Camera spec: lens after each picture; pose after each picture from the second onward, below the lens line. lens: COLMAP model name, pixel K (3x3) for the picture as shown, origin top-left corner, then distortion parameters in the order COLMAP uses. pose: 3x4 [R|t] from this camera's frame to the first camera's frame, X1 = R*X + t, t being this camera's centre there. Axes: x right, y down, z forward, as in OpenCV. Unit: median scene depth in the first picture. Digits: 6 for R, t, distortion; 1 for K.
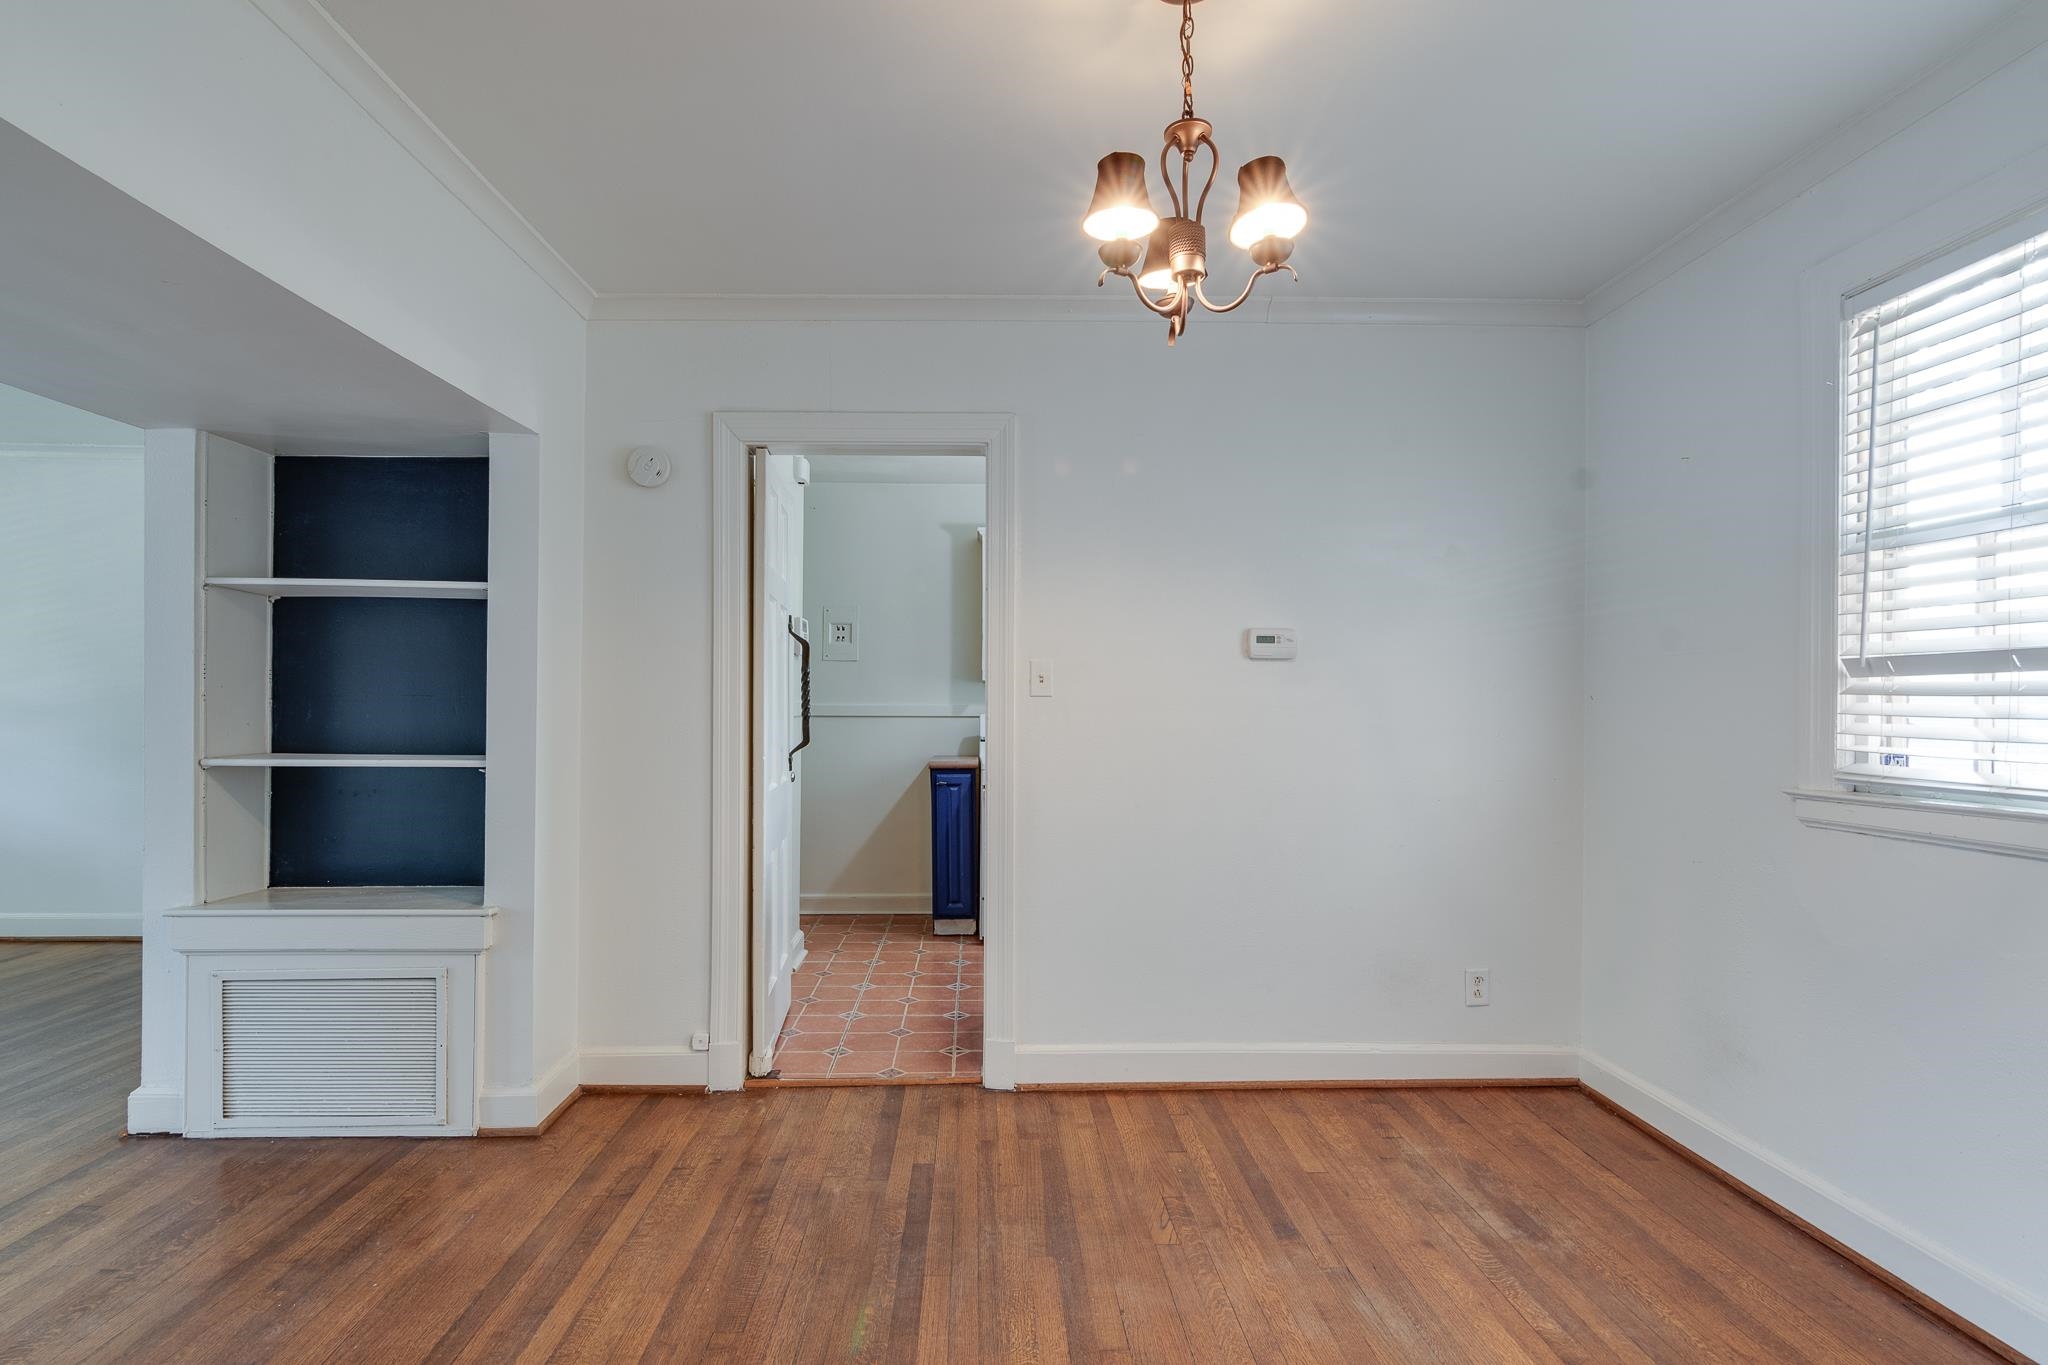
lens RADIAL K [[991.9, 0, 1006.6], [0, 991.9, 710.2], [0, 0, 1]] dist [-0.004593, 0.003508]
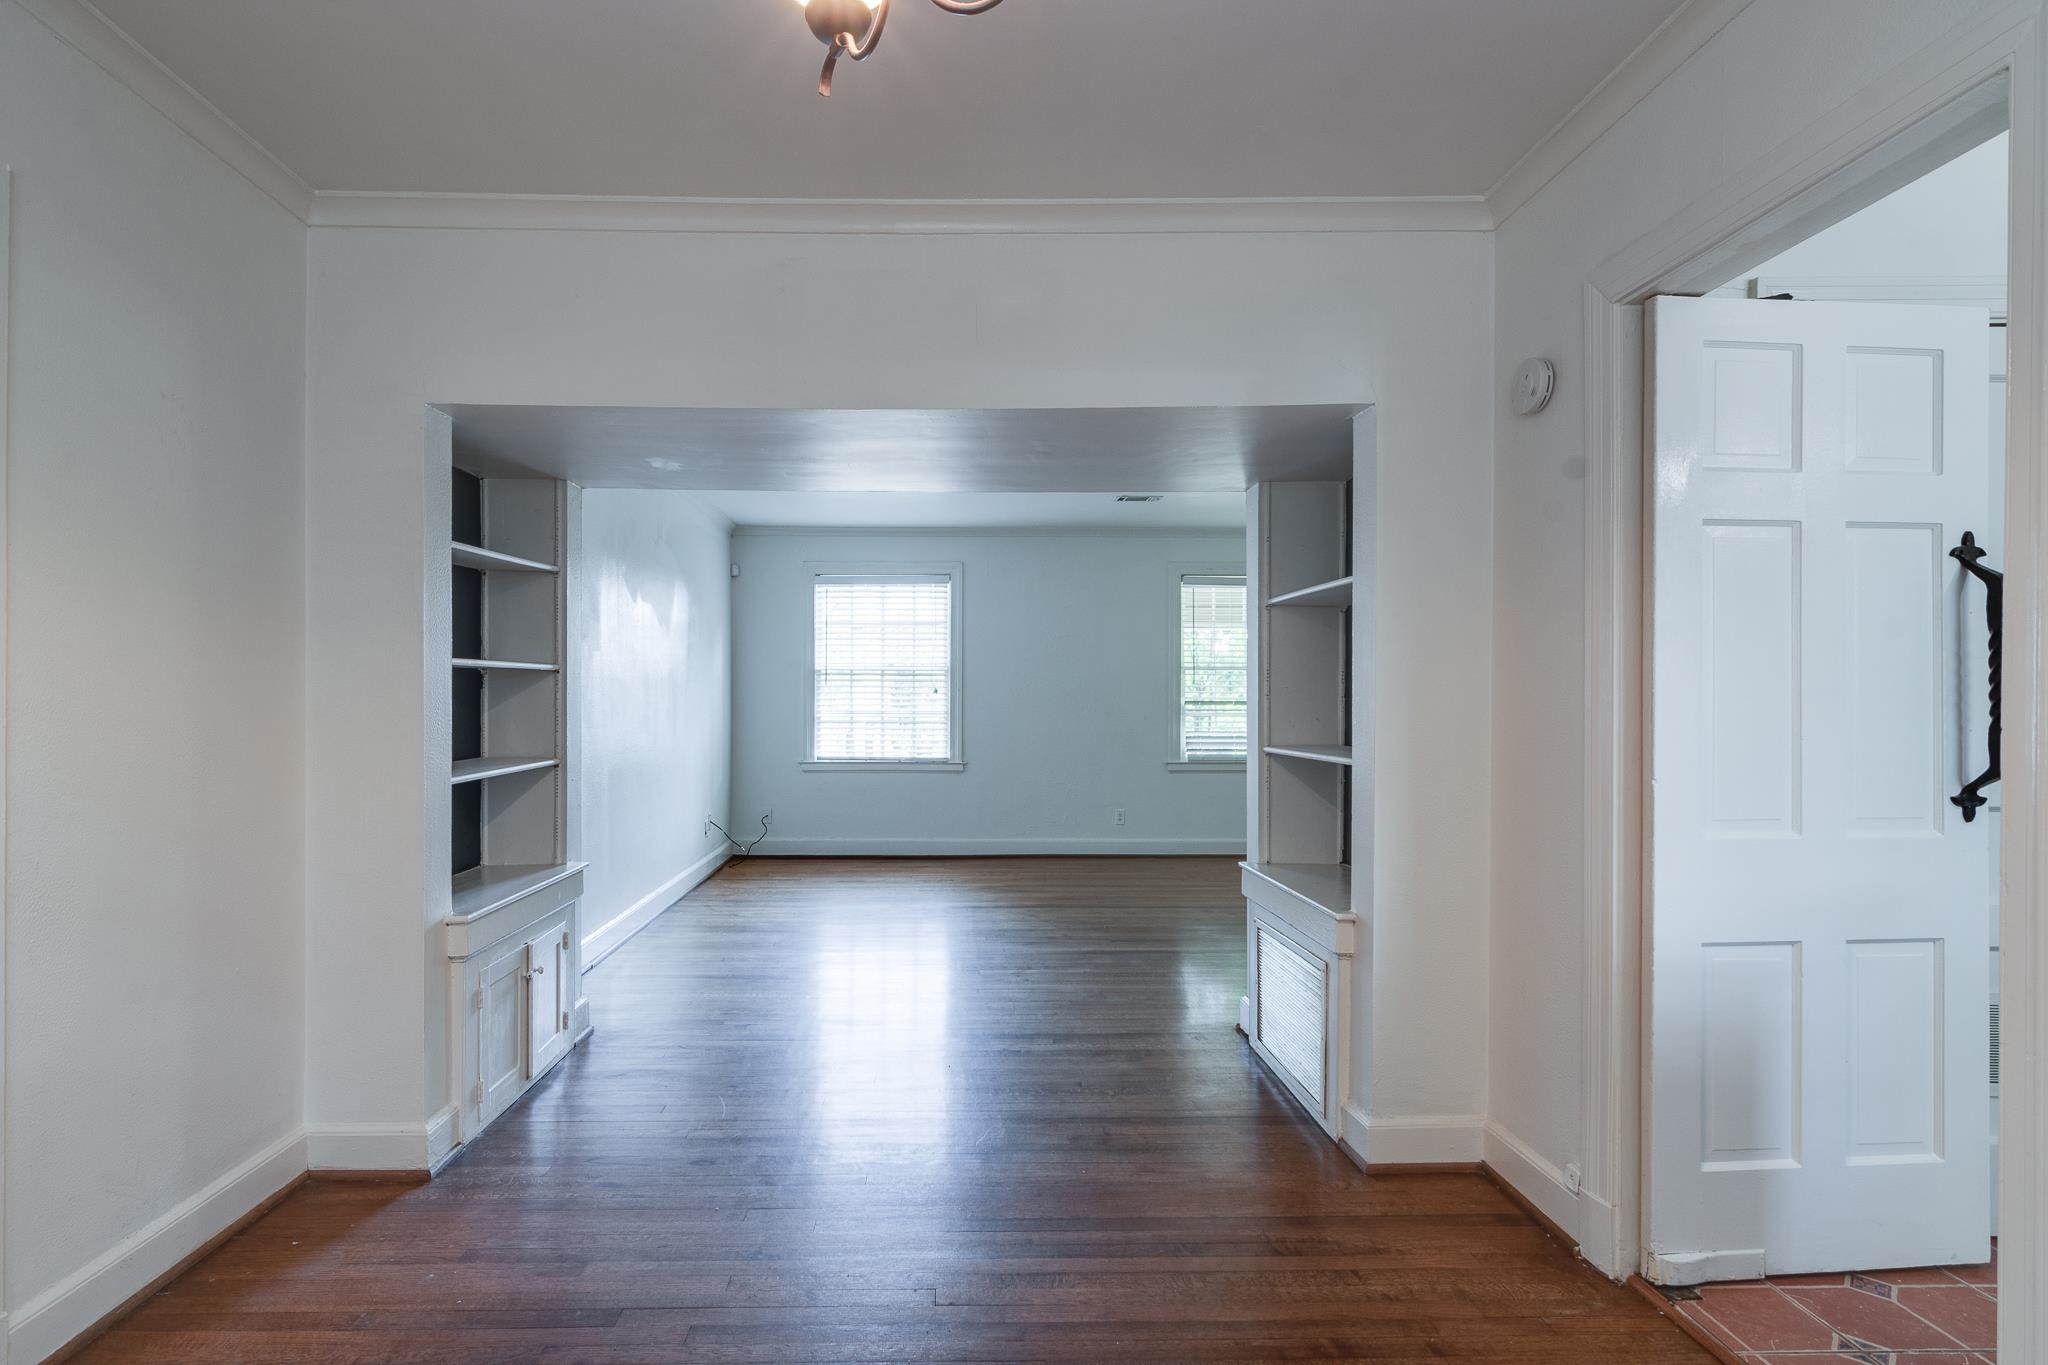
lens RADIAL K [[1001.6, 0, 961.0], [0, 1001.6, 706.8], [0, 0, 1]] dist [0.013305, 0.000761]
pose [[-0.003969, -0.001651, -0.999991, 0.451241], [-0.003221, 0.999993, -0.001638, 0.002973], [0.999987, 0.003214, -0.003974, 0.622304]]
